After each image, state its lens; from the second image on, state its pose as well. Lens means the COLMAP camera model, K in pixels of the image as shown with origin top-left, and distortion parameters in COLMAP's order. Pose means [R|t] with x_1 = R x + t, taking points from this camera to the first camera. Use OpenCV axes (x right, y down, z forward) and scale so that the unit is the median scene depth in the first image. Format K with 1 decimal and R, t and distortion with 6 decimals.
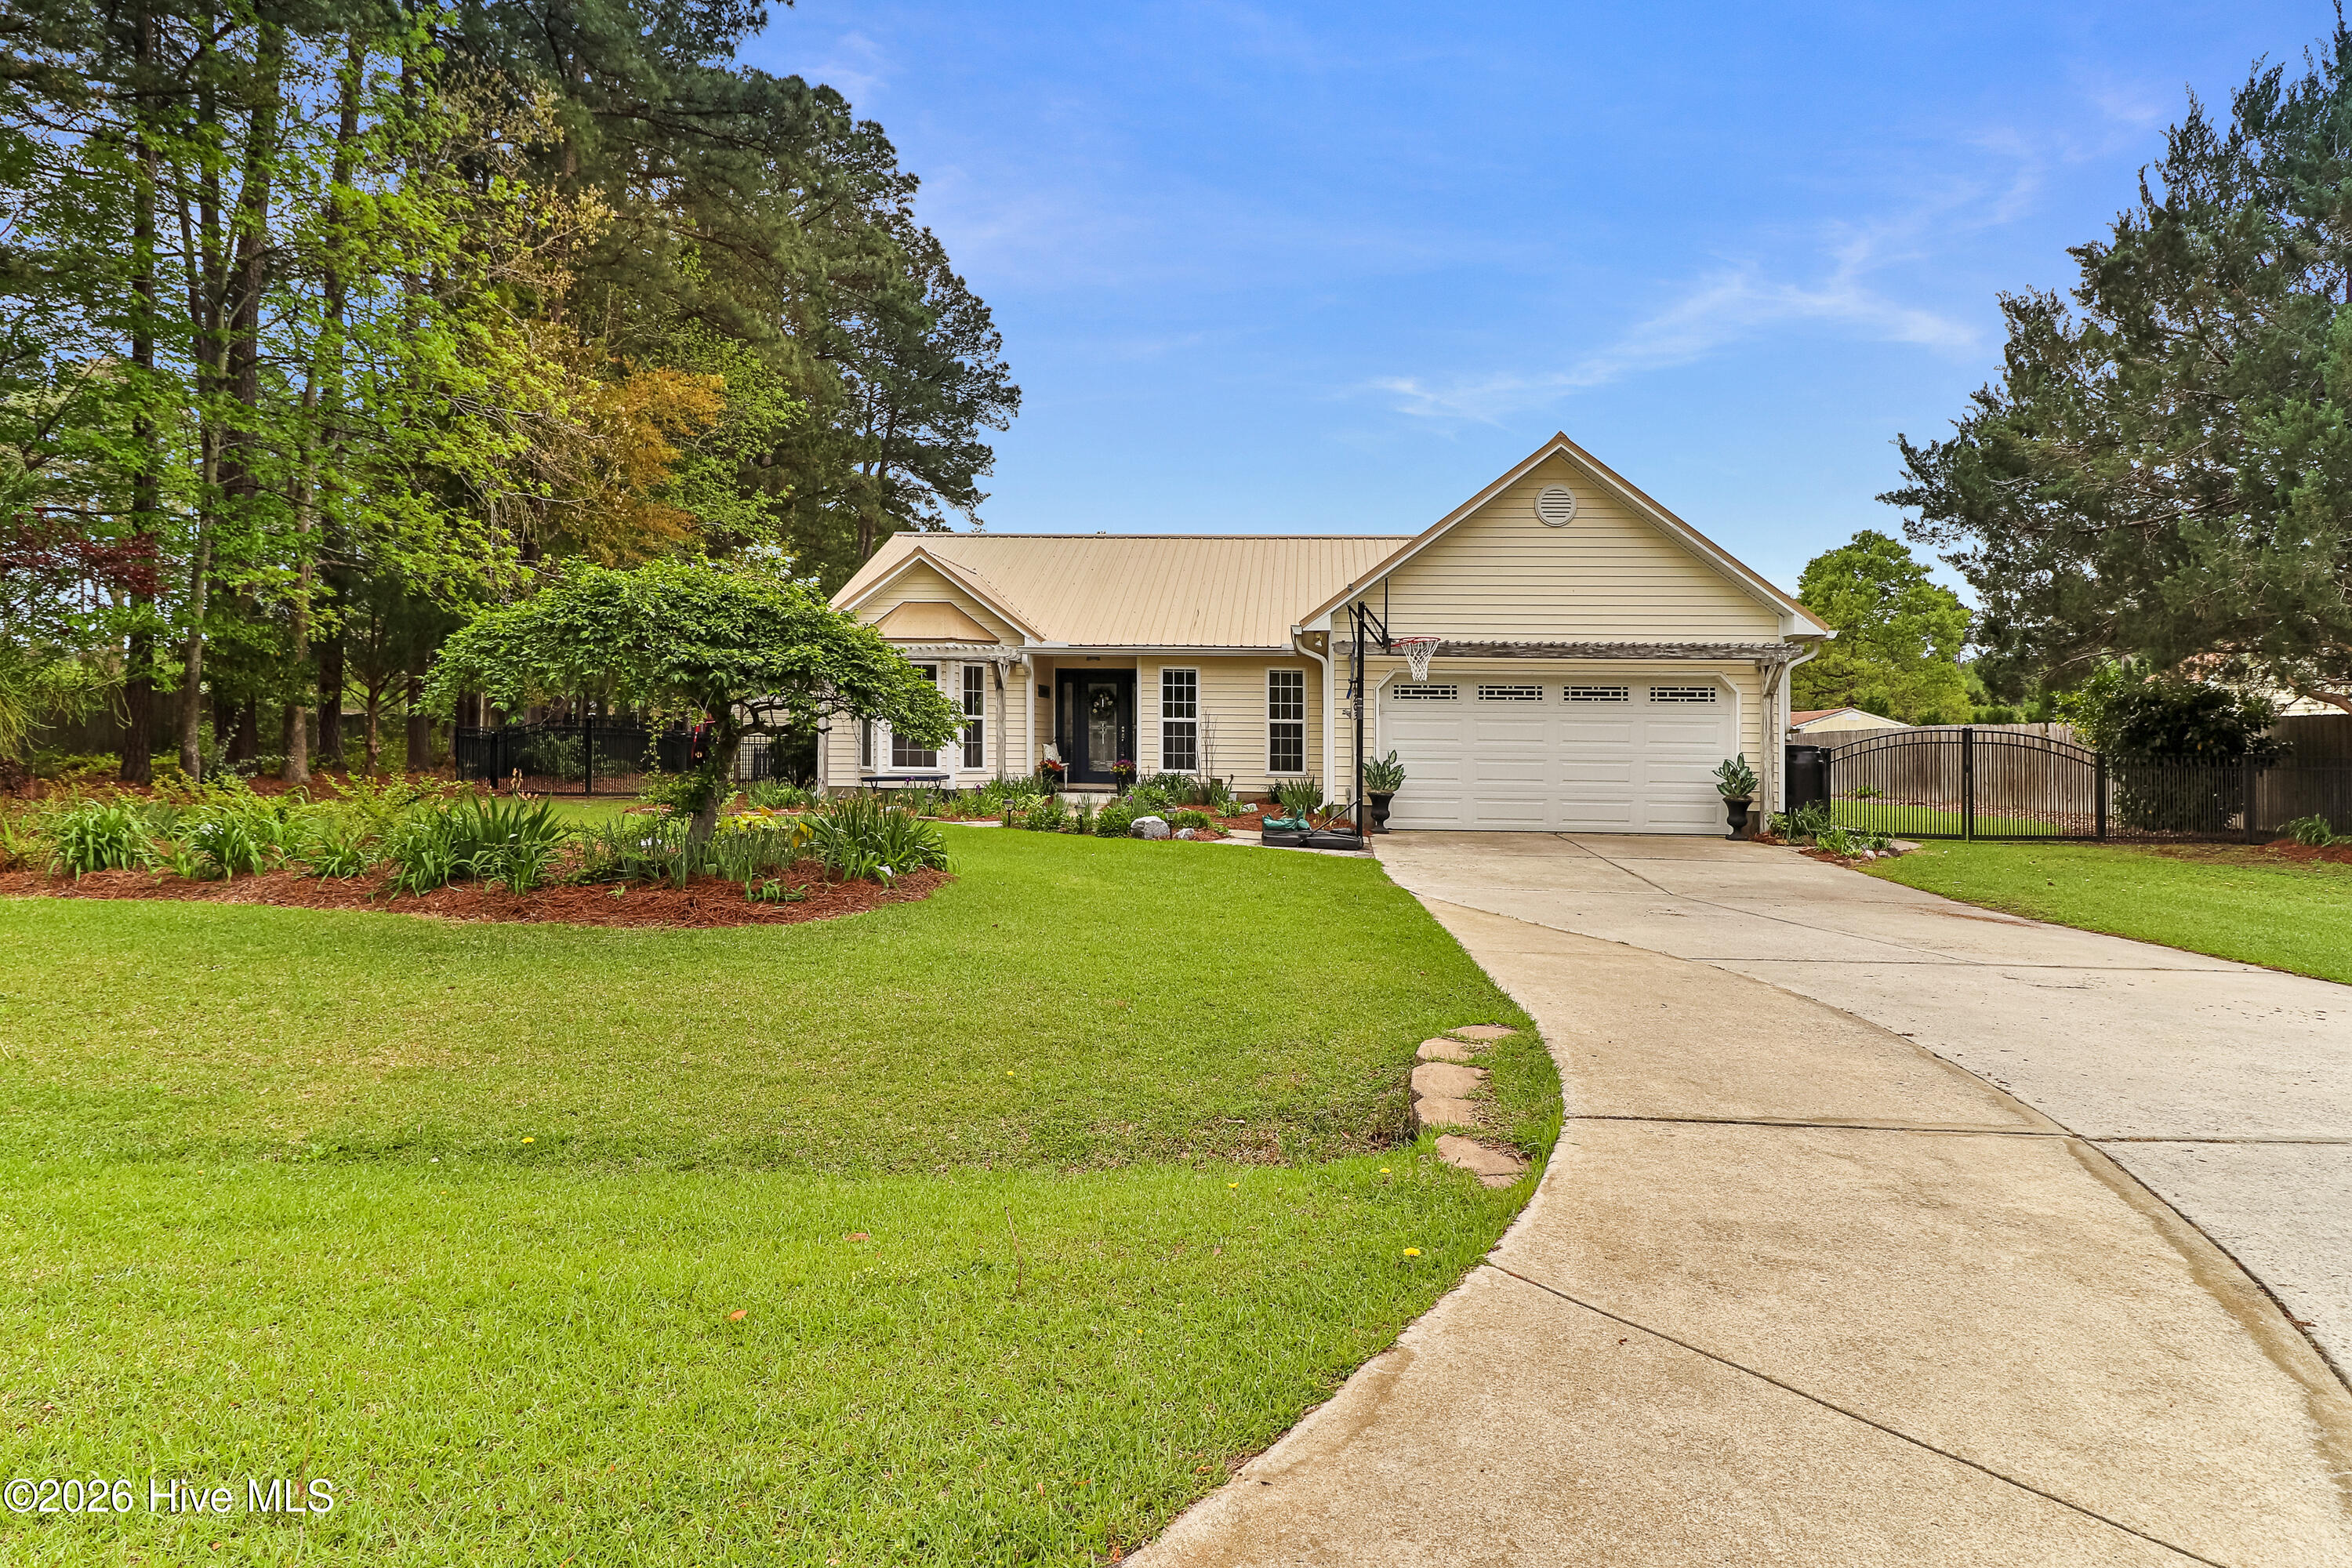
lens RADIAL K [[1186.7, 0, 1182.0], [0, 1186.7, 745.1], [0, 0, 1]] dist [0.001888, 0.000129]
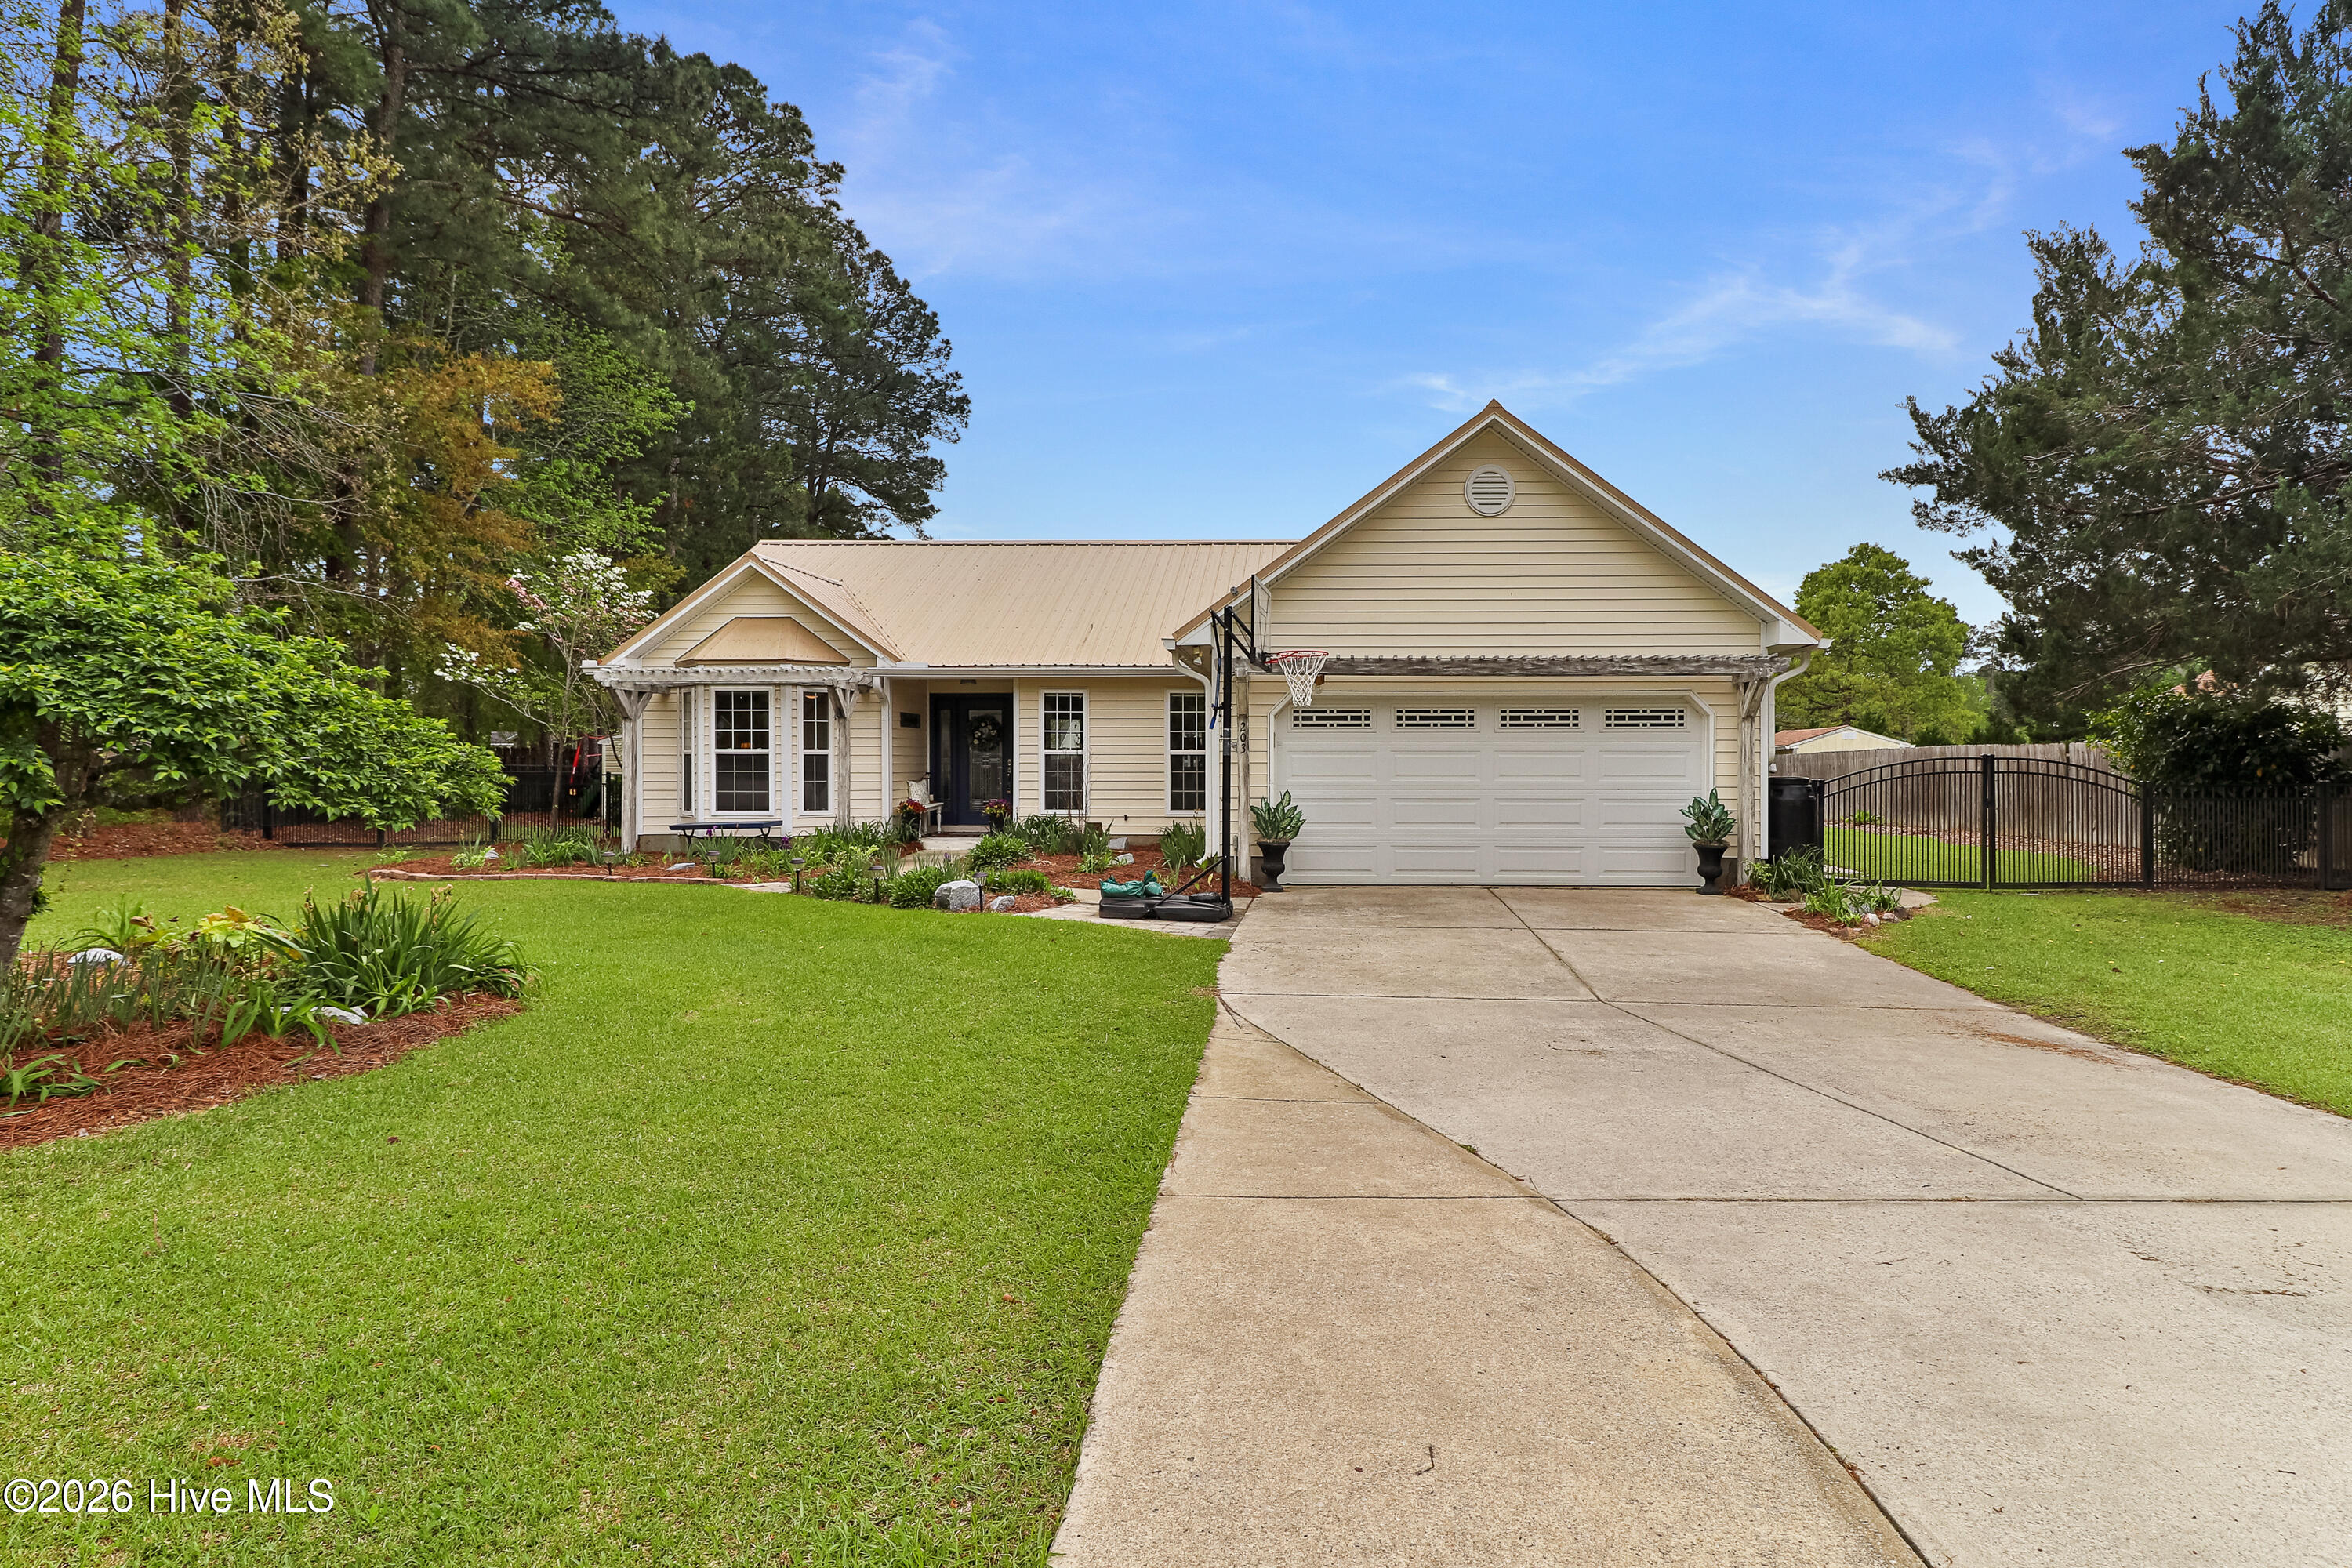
lens RADIAL K [[1164.9, 0, 1176.0], [0, 1164.9, 784.0], [0, 0, 1]] dist [0.003737, -0.001454]
pose [[0.999917, -0.008742, -0.009510, 0.091725], [0.008894, 0.999832, 0.016022, -0.011343], [0.009369, -0.016105, 0.999826, 0.163617]]
